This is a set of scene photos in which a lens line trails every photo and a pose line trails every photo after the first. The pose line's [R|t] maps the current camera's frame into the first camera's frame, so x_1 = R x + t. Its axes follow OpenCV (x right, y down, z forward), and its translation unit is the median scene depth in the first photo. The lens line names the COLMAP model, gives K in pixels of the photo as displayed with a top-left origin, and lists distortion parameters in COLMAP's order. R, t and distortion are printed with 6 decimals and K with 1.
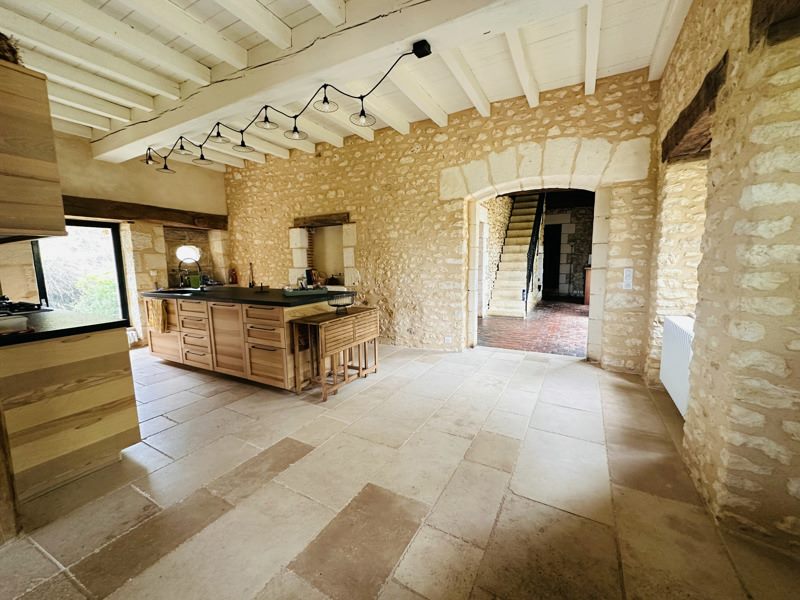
lens RADIAL K [[319.7, 0, 401.3], [0, 319.7, 298.6], [0, 0, 1]] dist [-0.002931, 0.000079]
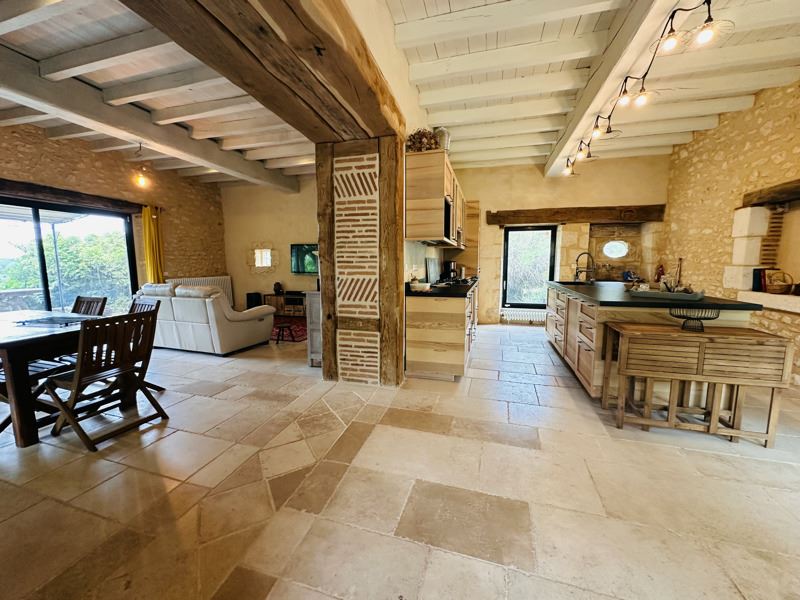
lens RADIAL K [[319.7, 0, 400.7], [0, 319.7, 300.9], [0, 0, 1]] dist [-0.002931, 0.000079]
pose [[0.209024, 0.132634, -0.968874, 0.246779], [-0.116140, 0.987114, 0.110075, -0.012819], [0.970989, 0.089517, 0.221735, 0.167324]]
